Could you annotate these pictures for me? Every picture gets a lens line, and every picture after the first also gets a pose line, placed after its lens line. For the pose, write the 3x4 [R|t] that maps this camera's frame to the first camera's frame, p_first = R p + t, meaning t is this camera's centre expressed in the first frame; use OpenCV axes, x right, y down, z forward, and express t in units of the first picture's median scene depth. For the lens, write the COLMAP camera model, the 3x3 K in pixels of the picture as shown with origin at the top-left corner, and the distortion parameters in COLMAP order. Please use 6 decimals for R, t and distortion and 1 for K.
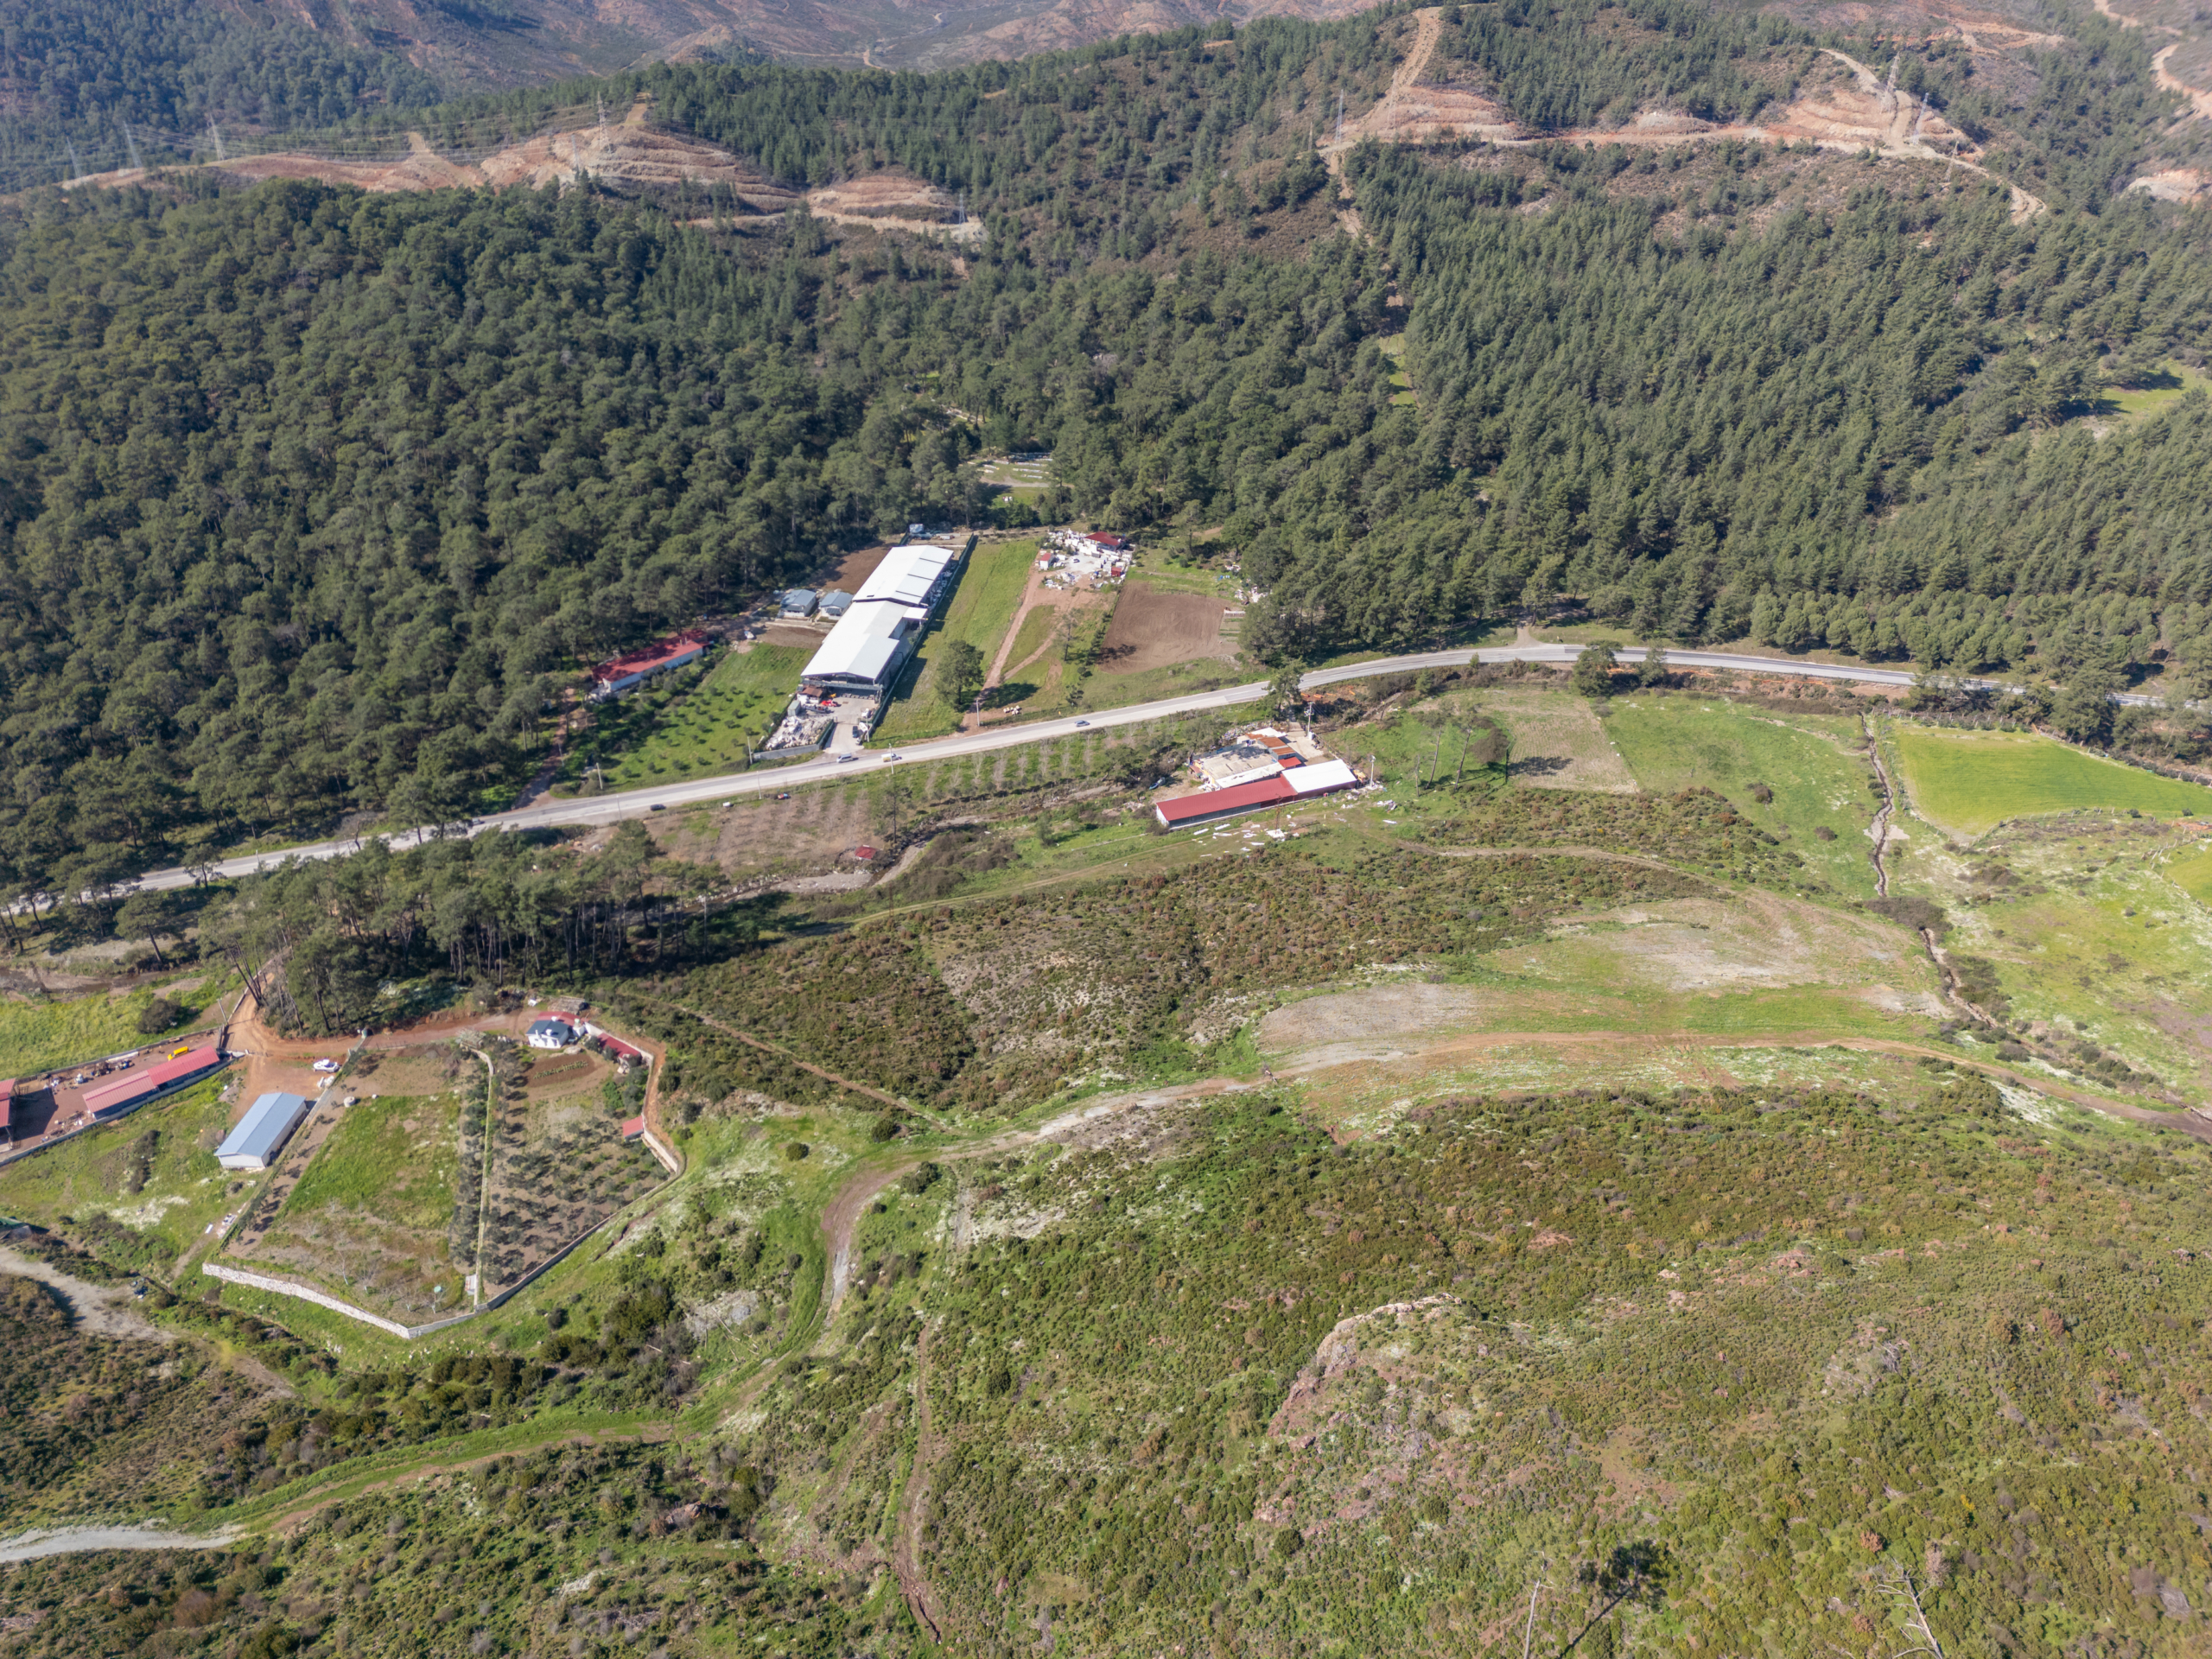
lens RADIAL K [[1545.9, 0, 1103.8], [0, 1545.9, 828.9], [0, 0, 1]] dist [0.078492, -0.074666]
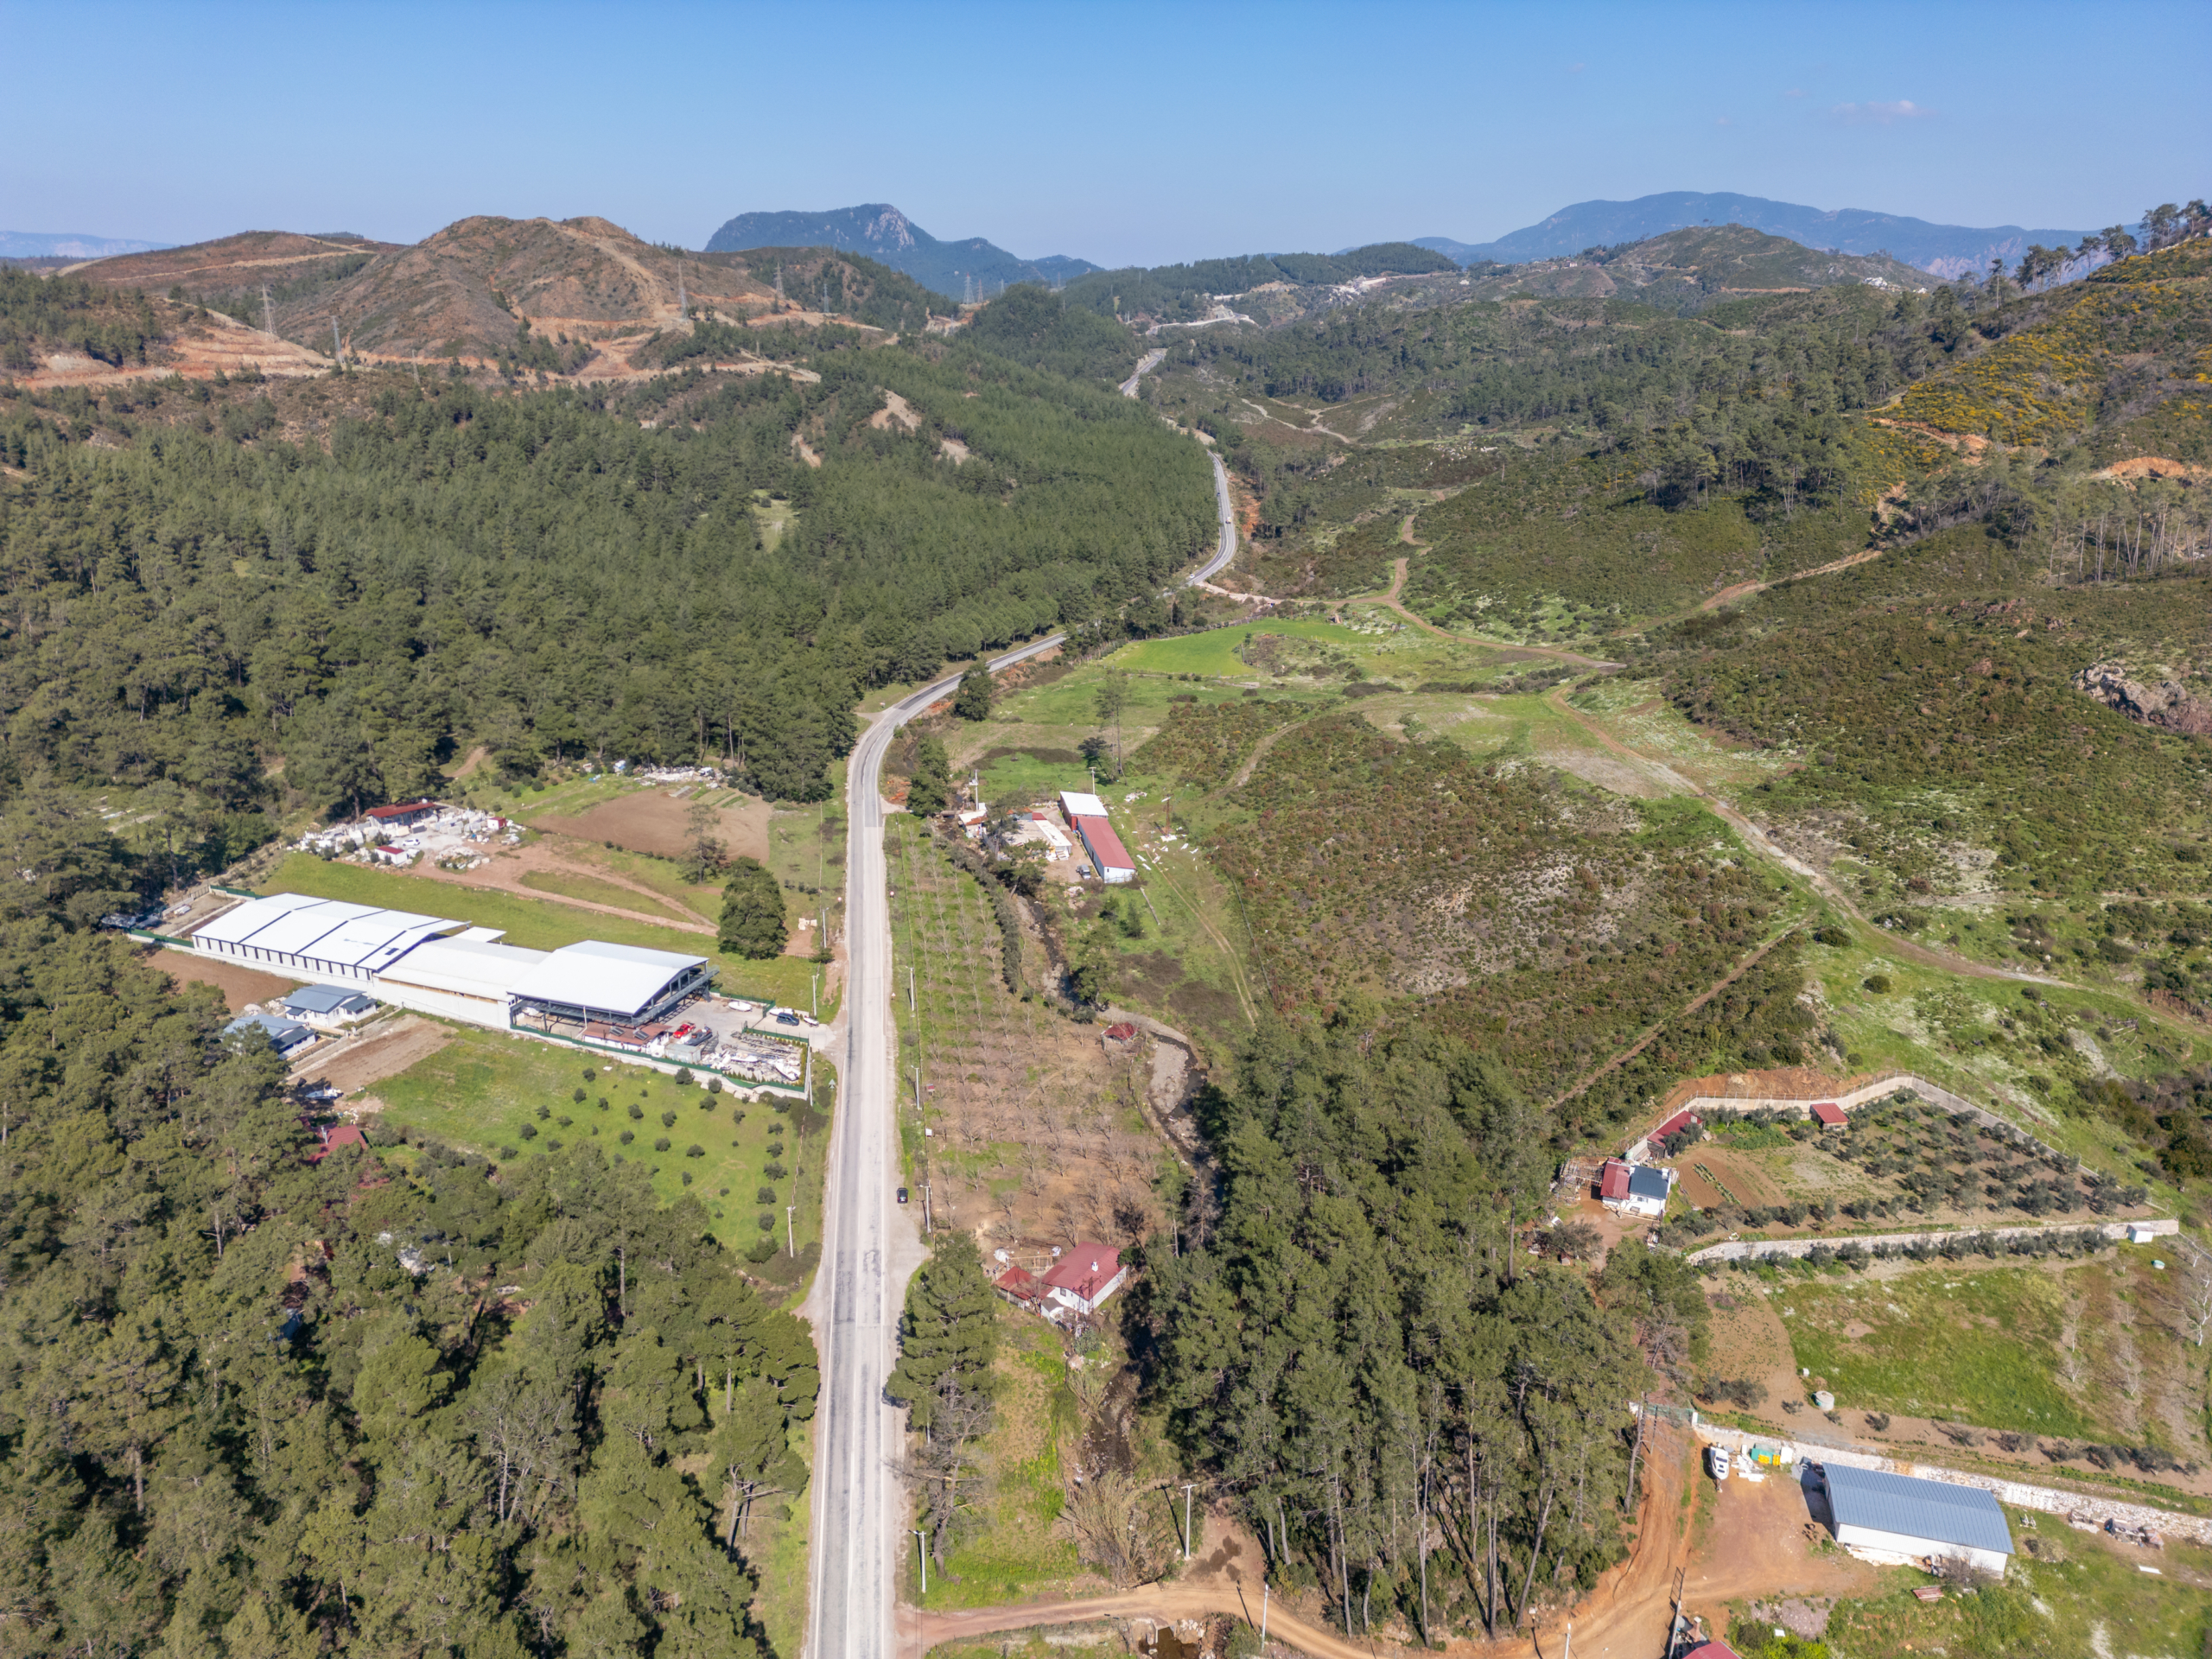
lens RADIAL K [[1545.9, 0, 1103.8], [0, 1545.9, 828.9], [0, 0, 1]] dist [0.078492, -0.074666]
pose [[0.187820, -0.314530, 0.930481, -0.679870], [0.524864, 0.832877, 0.175592, -0.165767], [-0.830205, 0.455397, 0.321516, 0.632978]]
